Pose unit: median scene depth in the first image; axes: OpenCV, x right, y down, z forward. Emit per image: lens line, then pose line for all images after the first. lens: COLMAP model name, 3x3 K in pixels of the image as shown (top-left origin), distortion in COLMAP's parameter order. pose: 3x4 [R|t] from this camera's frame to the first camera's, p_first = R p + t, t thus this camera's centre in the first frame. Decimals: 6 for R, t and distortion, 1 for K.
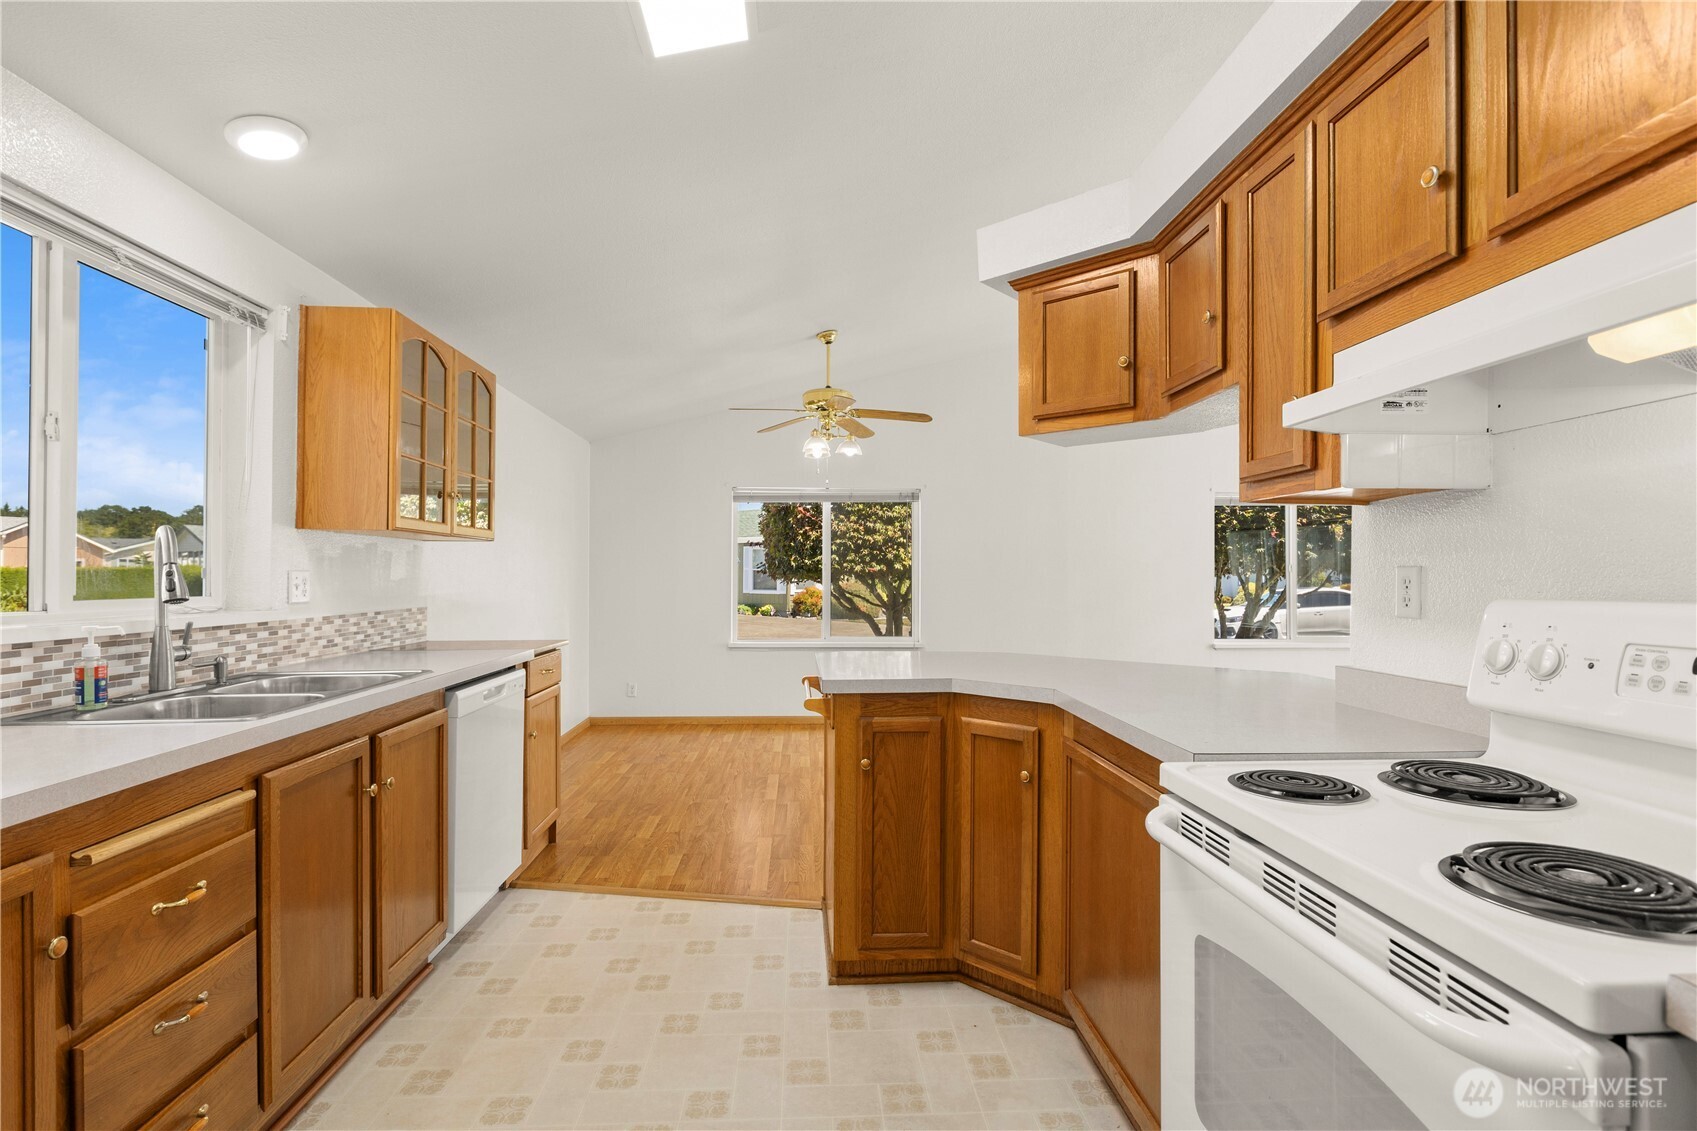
lens RADIAL K [[810.7, 0, 842.7], [0, 810.7, 569.0], [0, 0, 1]] dist [-0.001345, 0.000394]
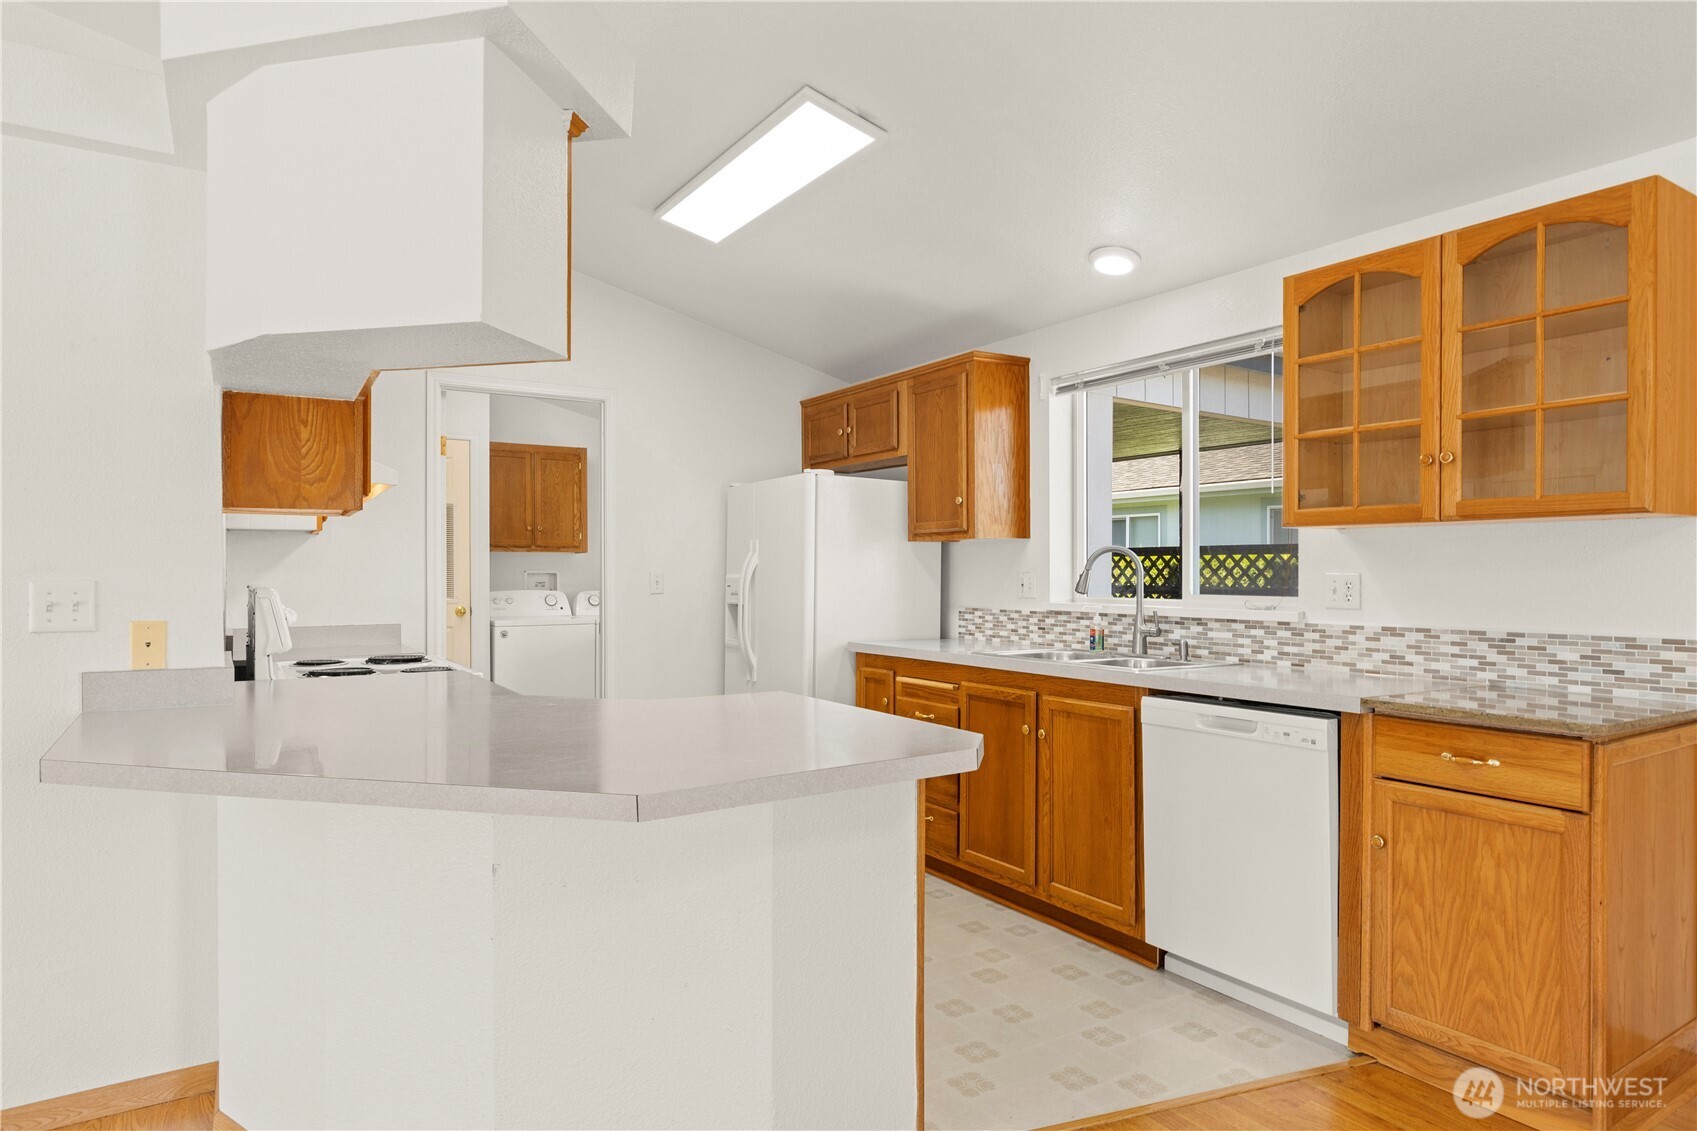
lens RADIAL K [[971.2, 0, 840.4], [0, 971.2, 565.7], [0, 0, 1]] dist [-0.000730, -0.000631]
pose [[-0.869881, -0.007506, -0.493204, 0.409631], [-0.000443, 0.999896, -0.014435, 0.009893], [0.493261, -0.012338, -0.869794, 1.773472]]
